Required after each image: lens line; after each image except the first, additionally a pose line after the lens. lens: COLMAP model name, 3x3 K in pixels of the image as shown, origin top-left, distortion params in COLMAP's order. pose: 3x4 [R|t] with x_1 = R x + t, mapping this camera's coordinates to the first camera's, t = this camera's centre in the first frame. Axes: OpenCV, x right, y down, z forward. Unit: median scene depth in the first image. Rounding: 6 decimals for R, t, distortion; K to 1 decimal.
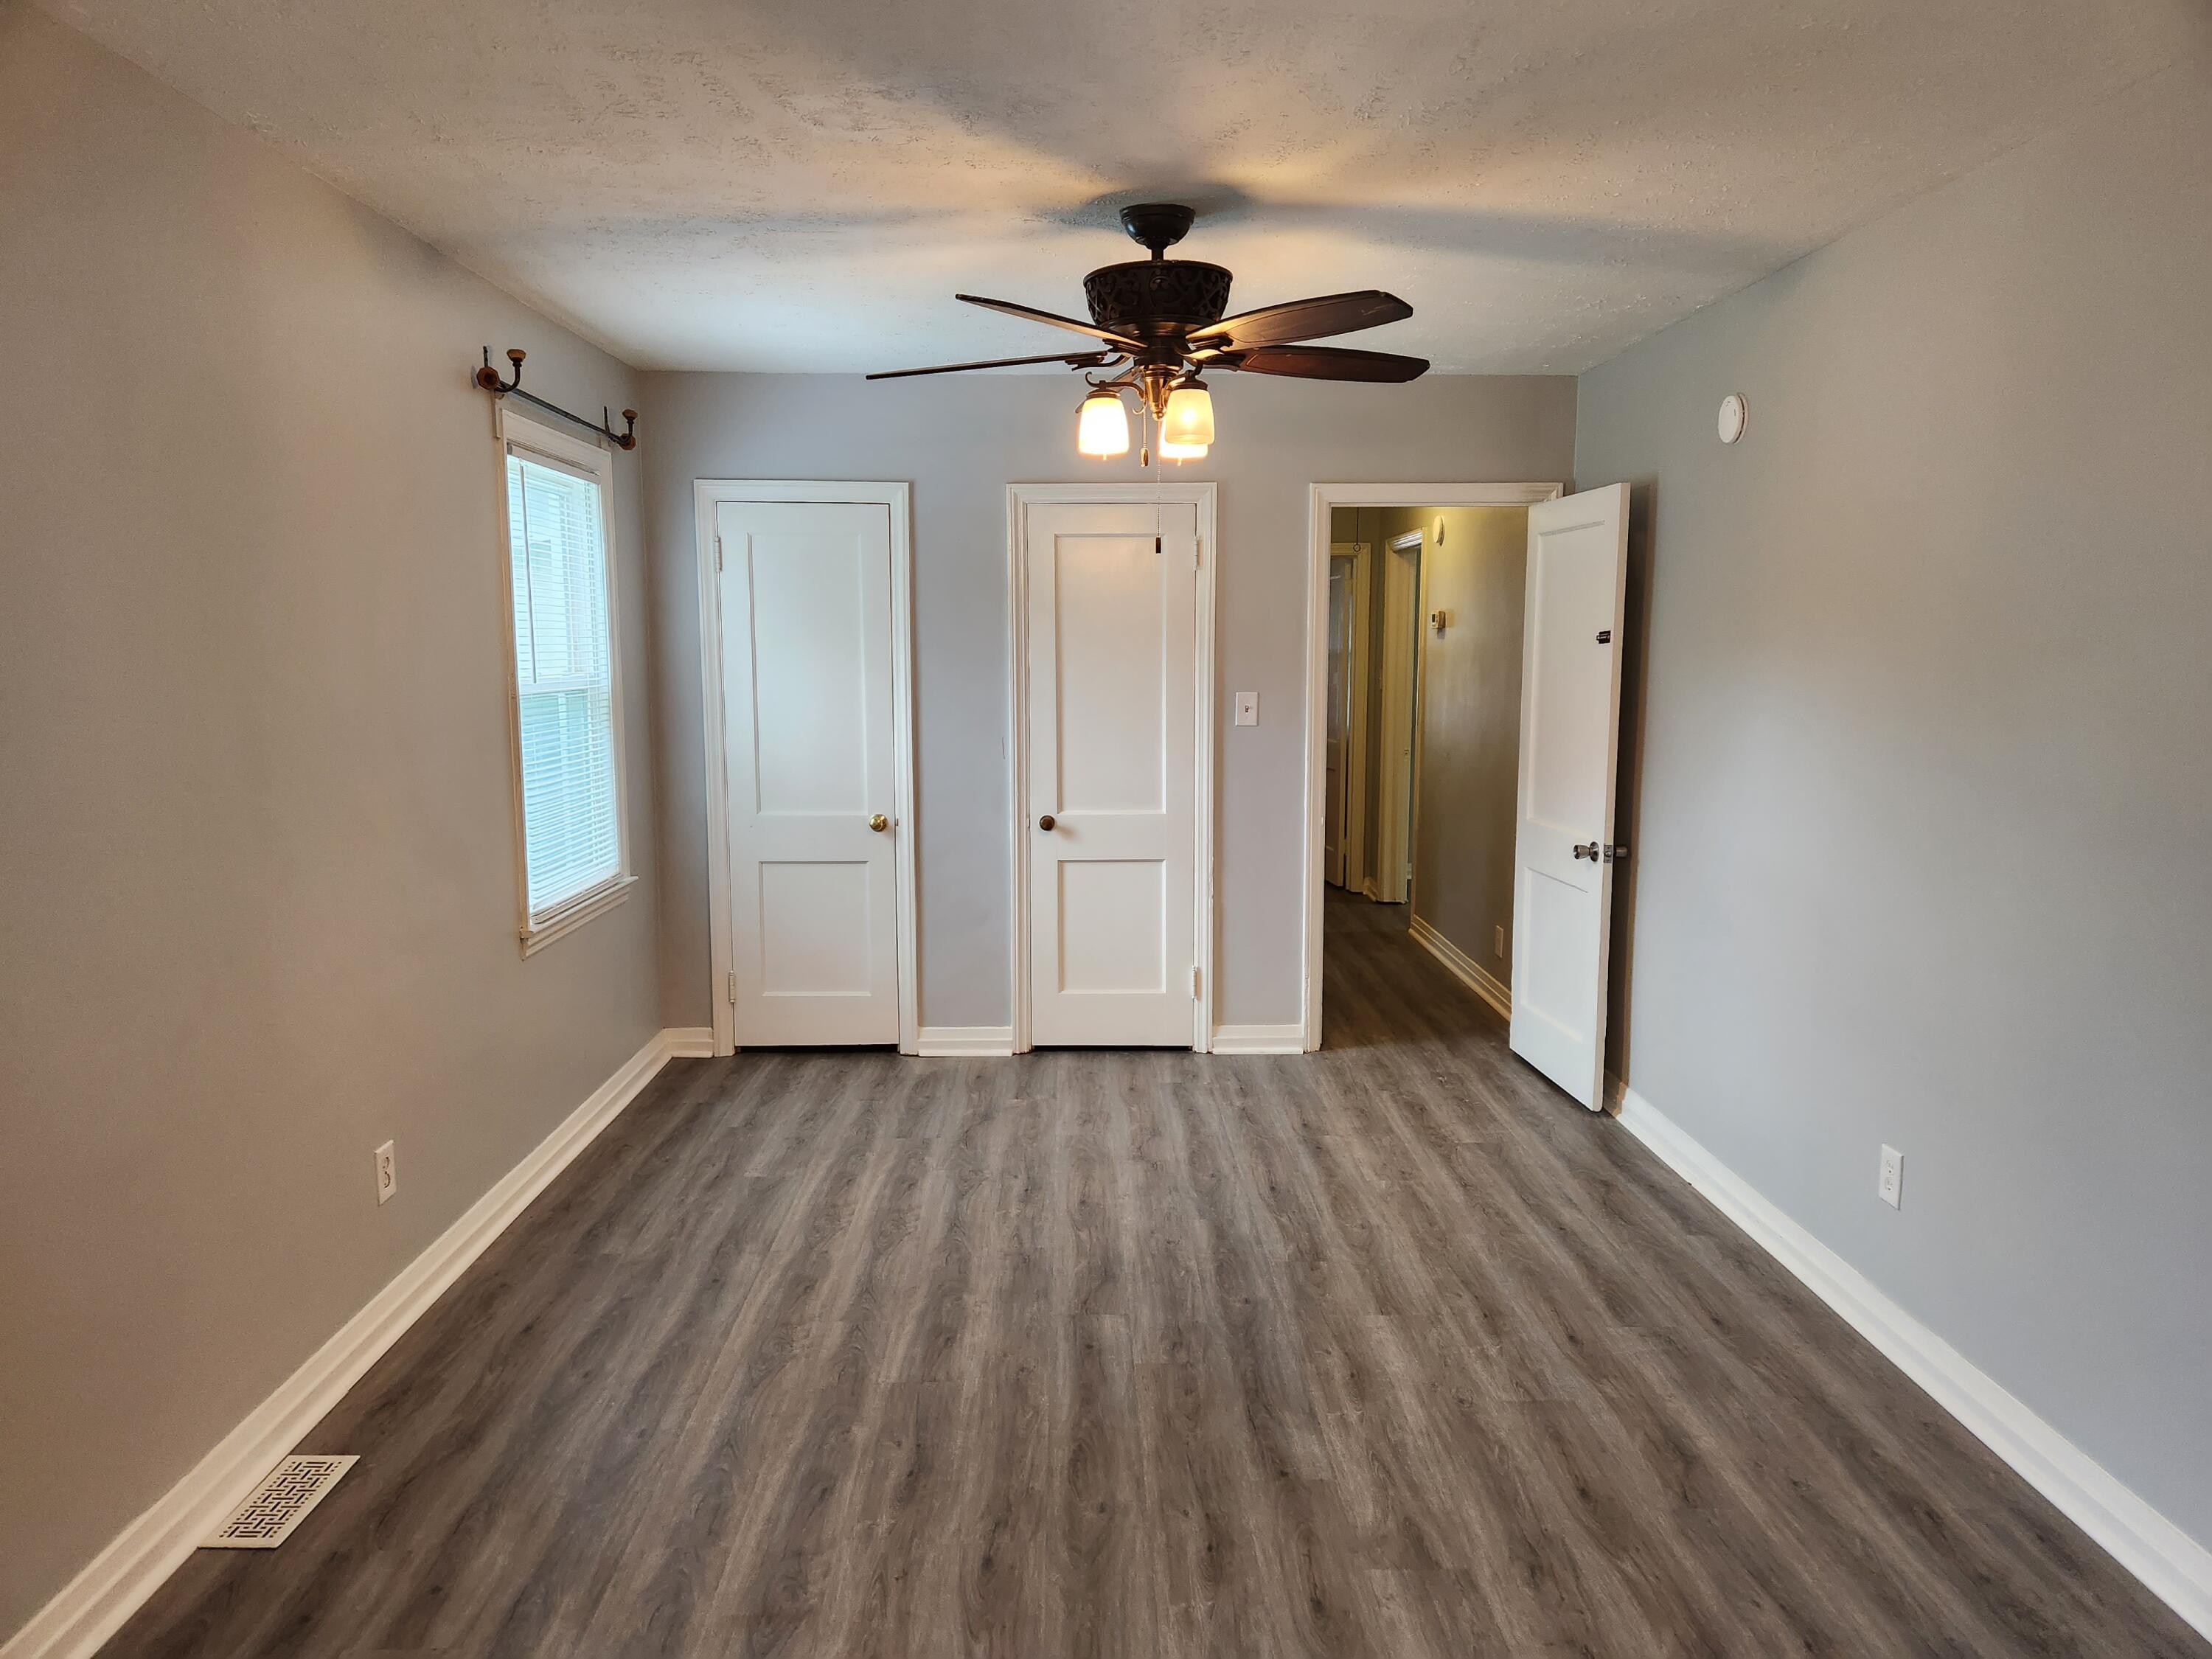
lens RADIAL K [[1469.8, 0, 1106.0], [0, 1469.8, 829.5], [0, 0, 1]] dist [0.060259, -0.004036]
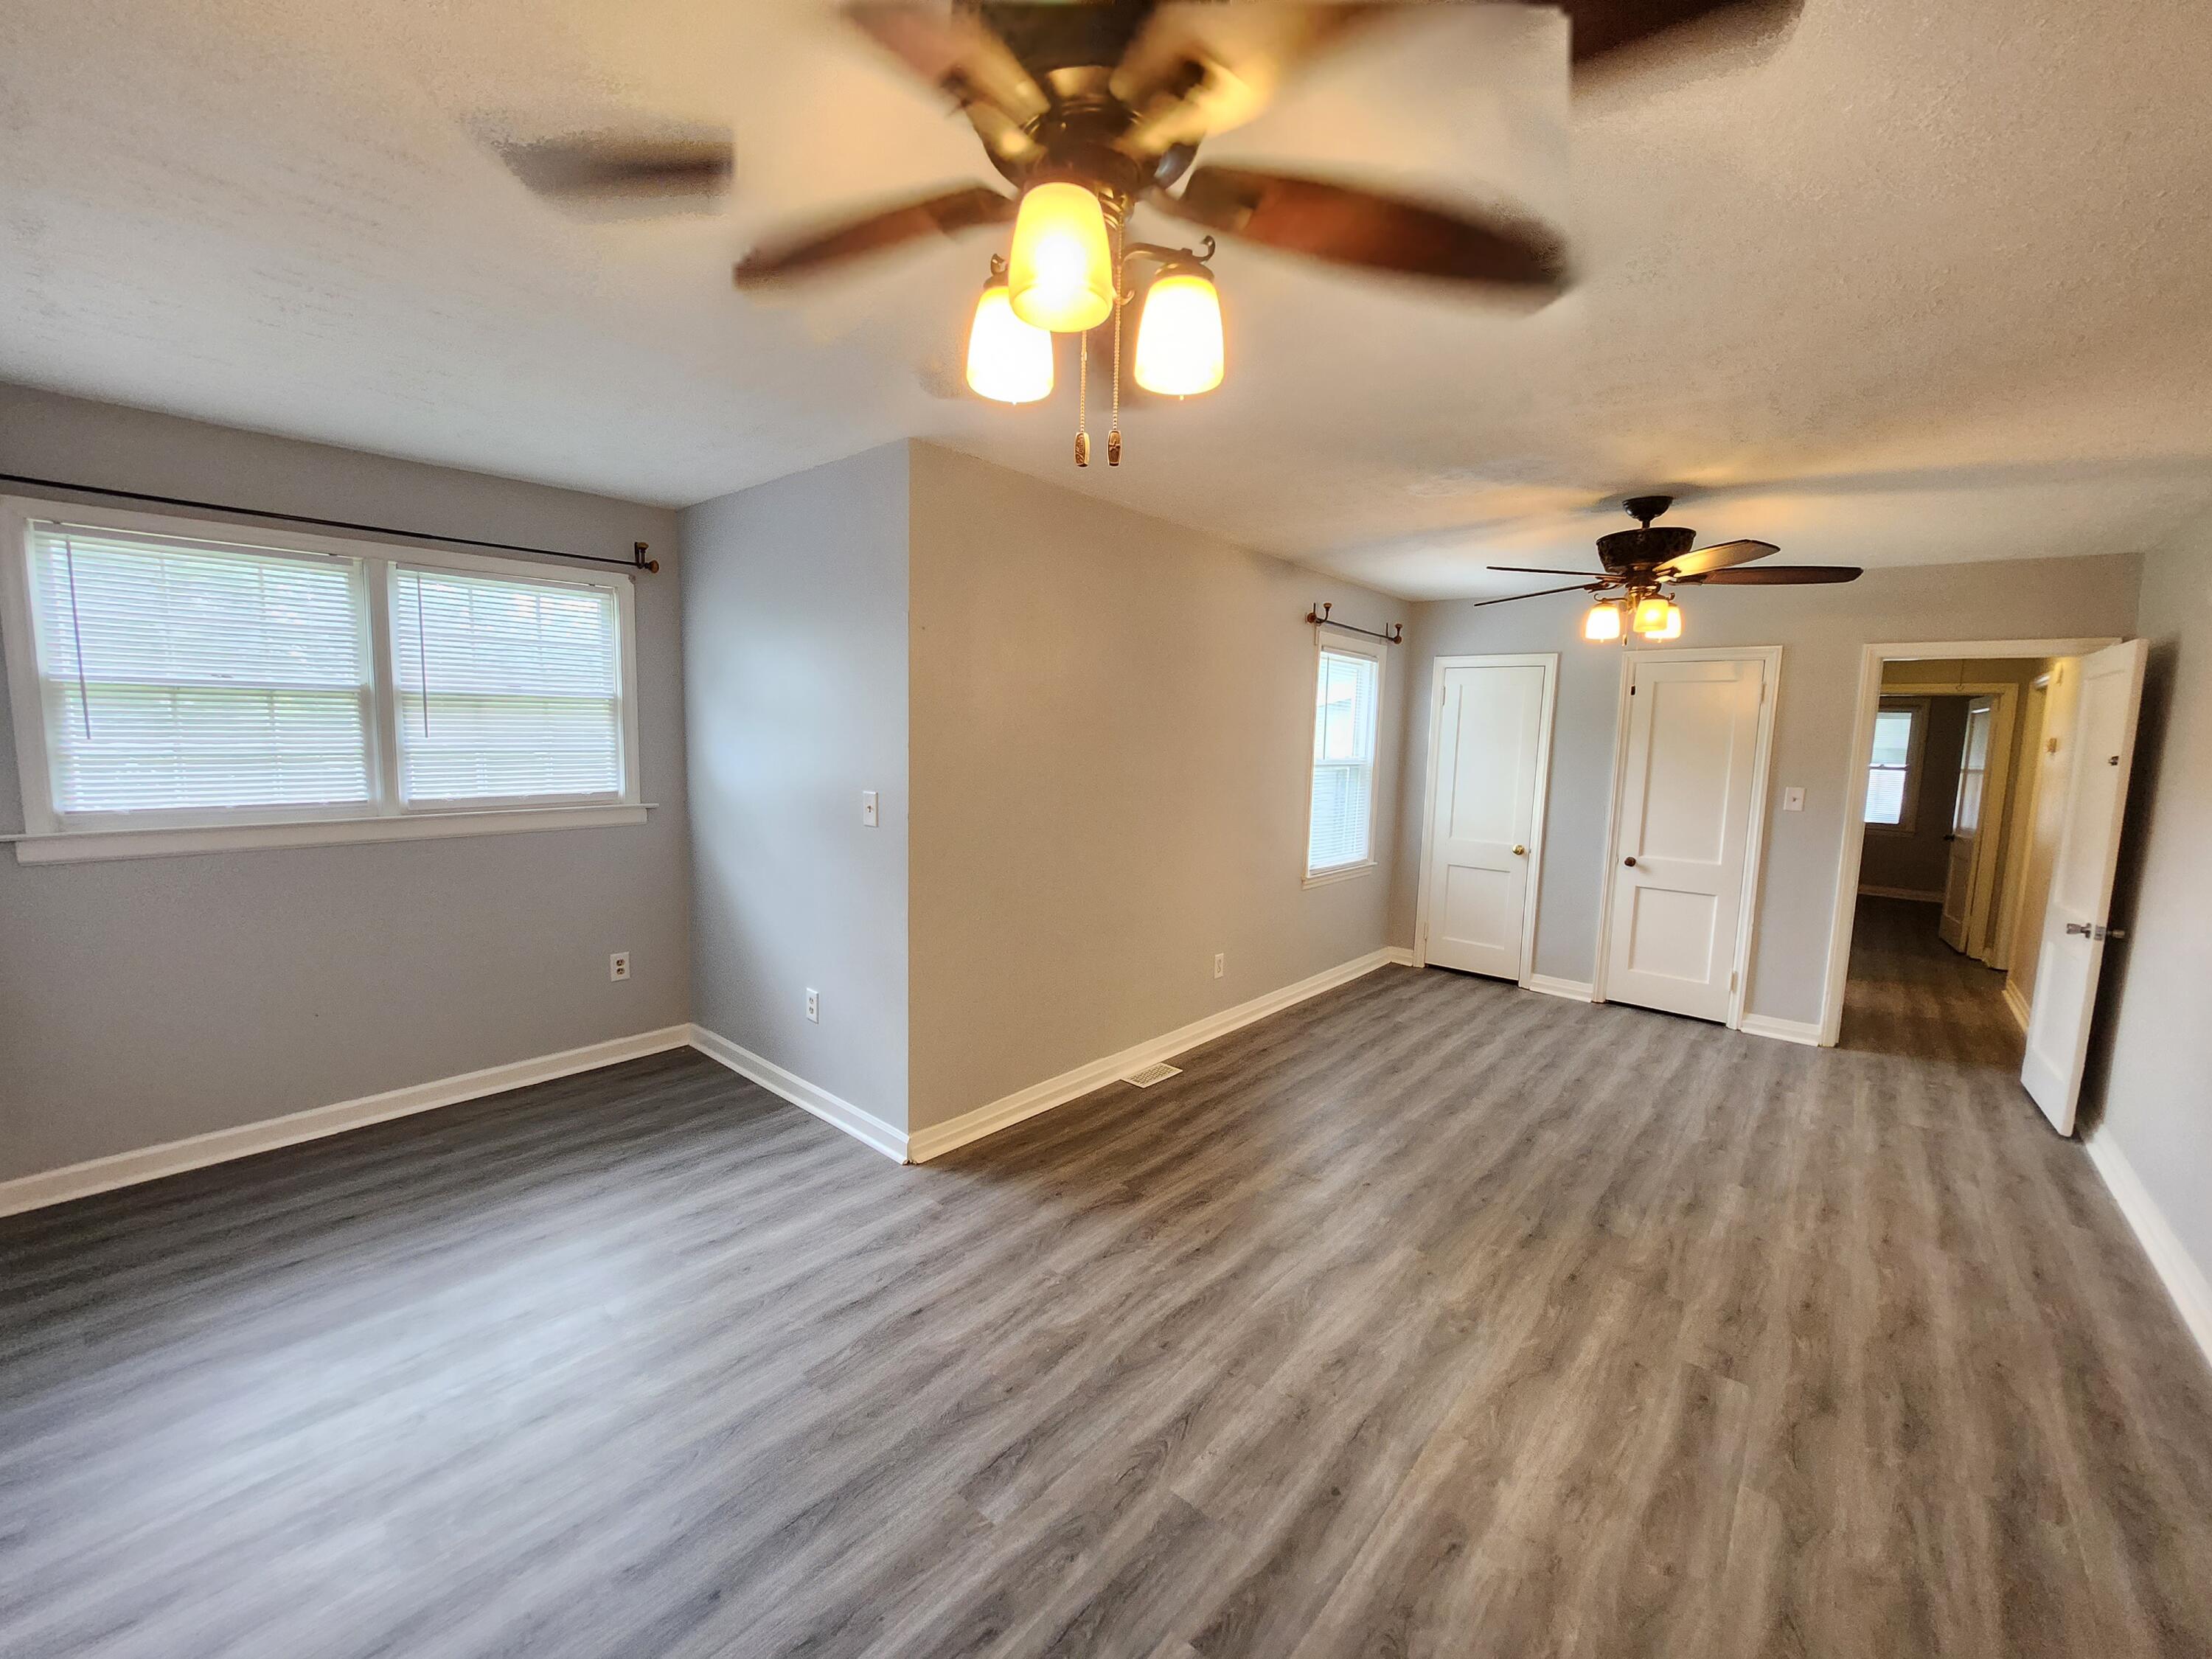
lens RADIAL K [[881.0, 0, 1110.2], [0, 881.0, 833.4], [0, 0, 1]] dist [-0.011782, -0.000277]
pose [[0.745411, 0.096536, -0.659578, 0.223718], [-0.114252, 0.993319, 0.016262, 0.018977], [0.656741, 0.063236, 0.751460, -0.119973]]
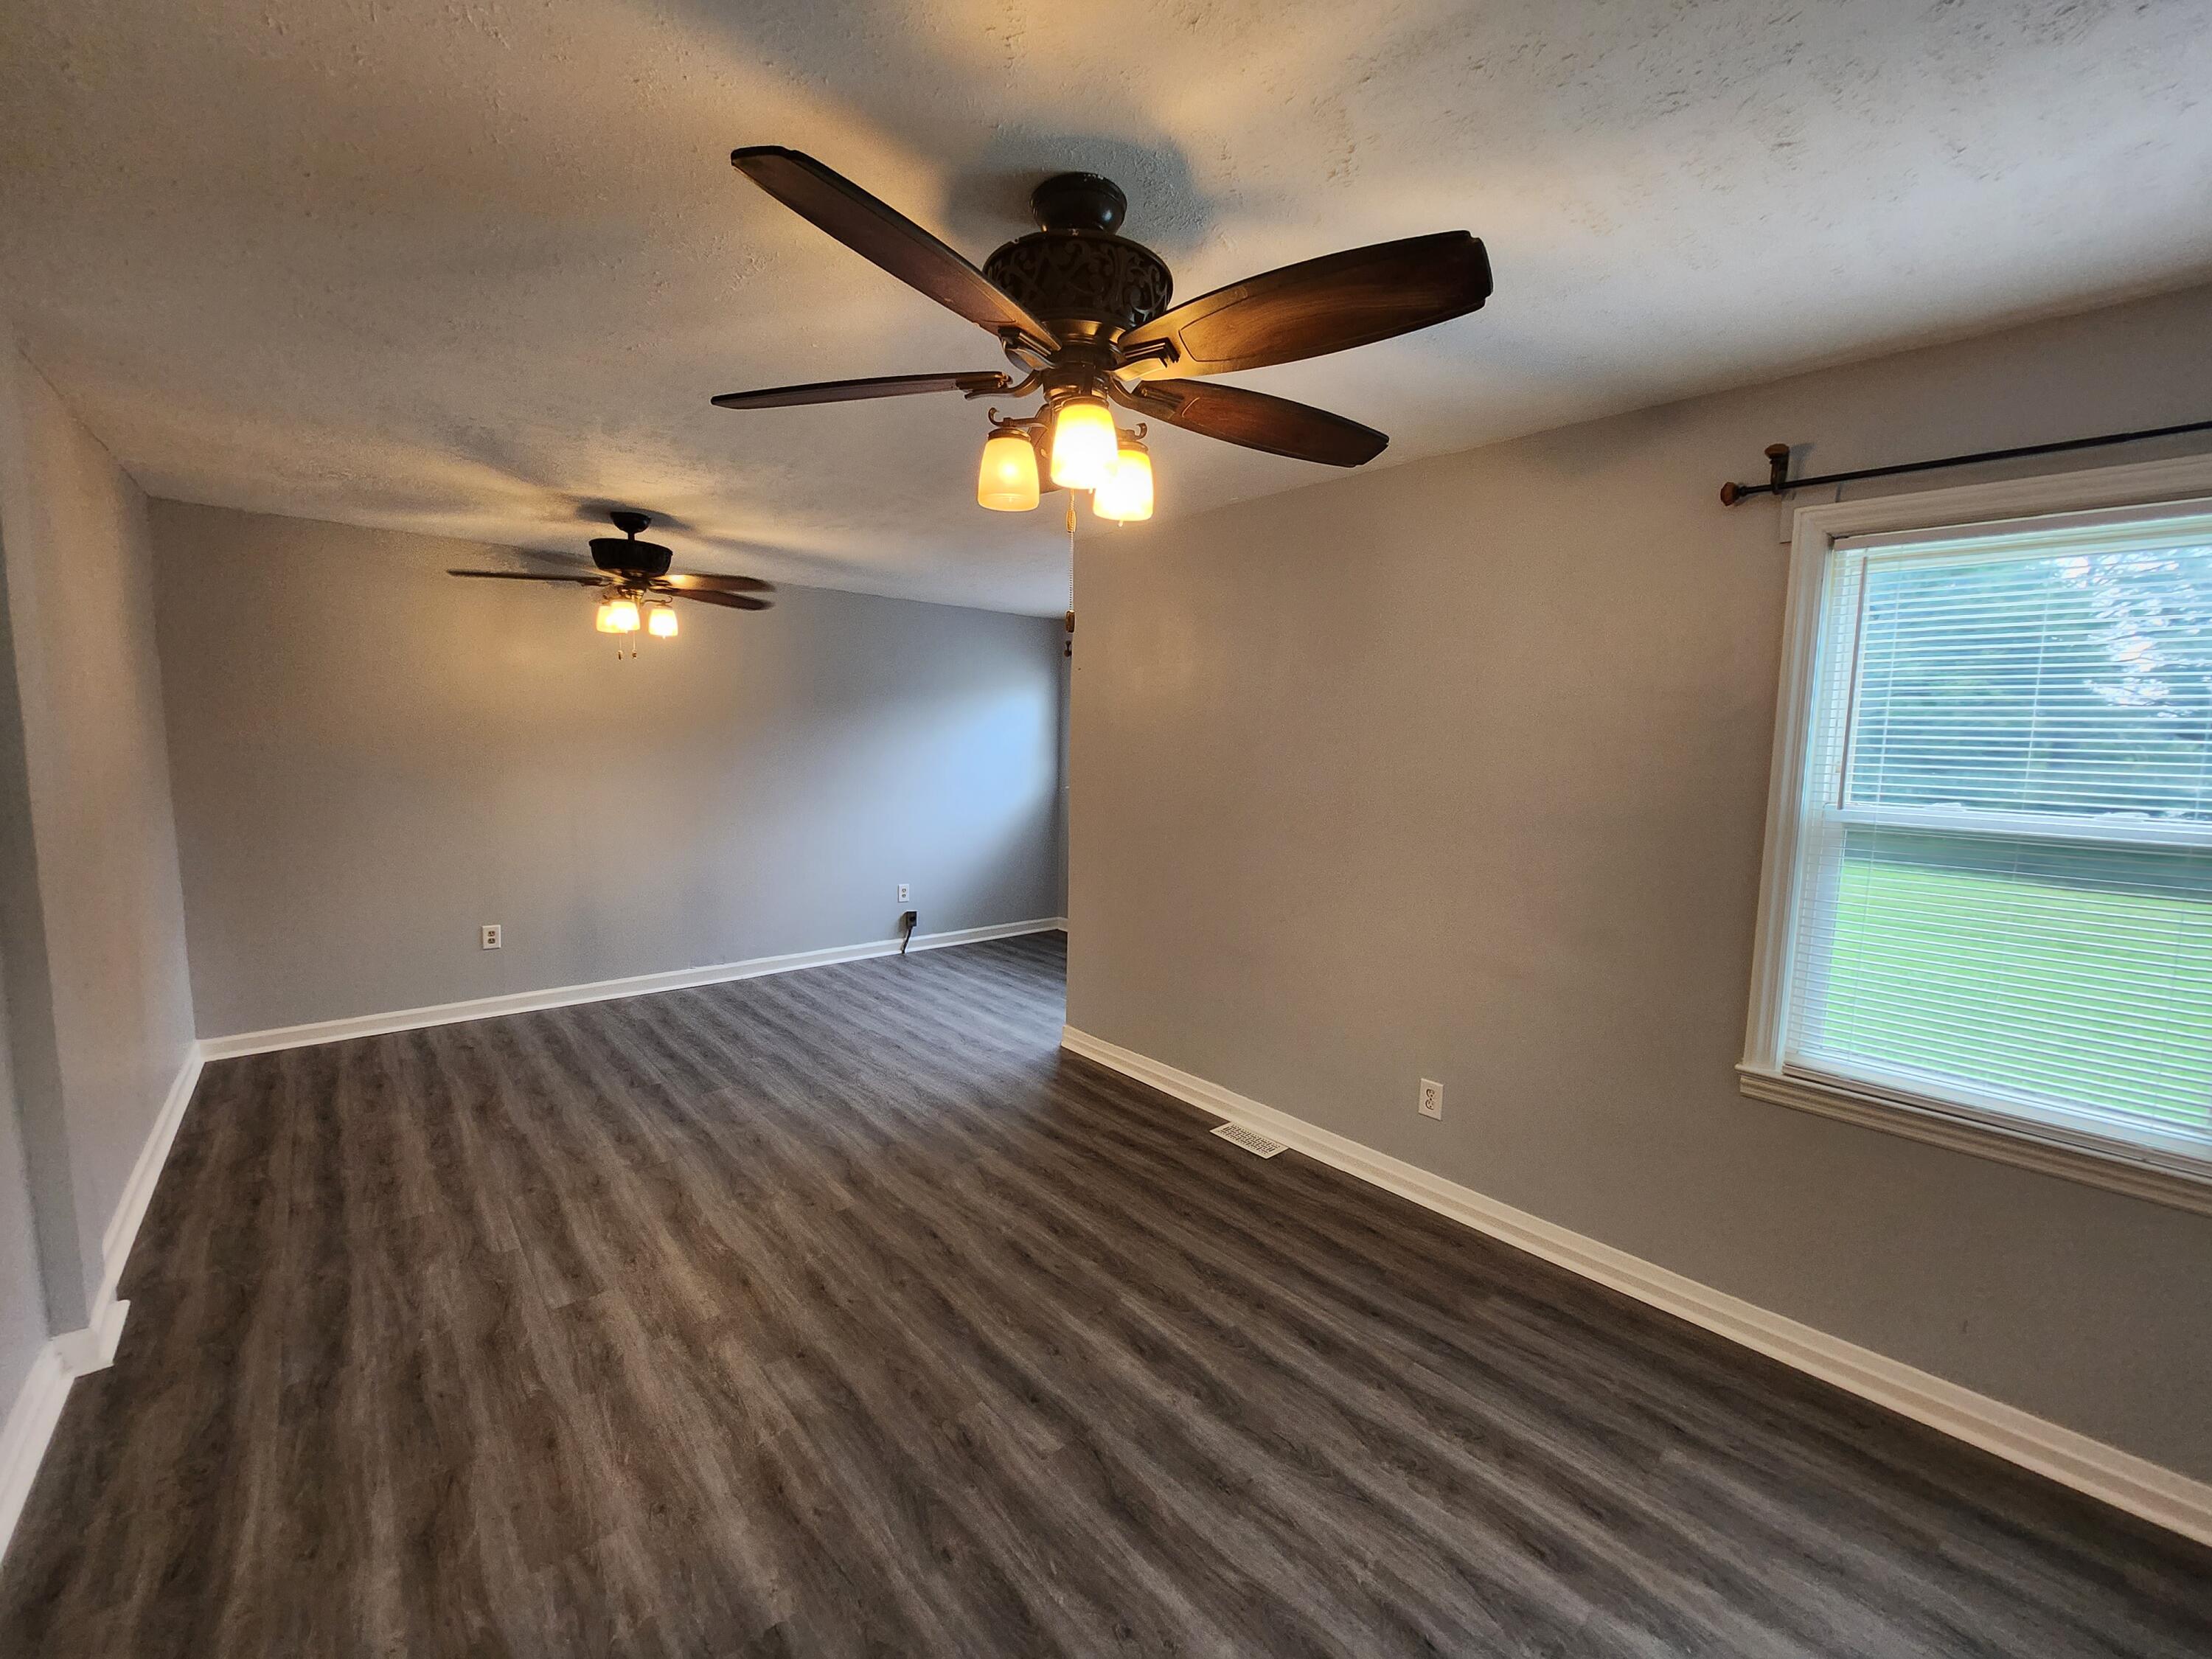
lens RADIAL K [[890.5, 0, 1096.7], [0, 890.5, 831.2], [0, 0, 1]] dist [-0.008900, 0.000362]
pose [[-0.765101, 0.054824, -0.641573, 0.280105], [-0.103250, 0.973031, 0.206277, -0.153306], [0.635579, 0.224065, -0.738806, 1.150489]]
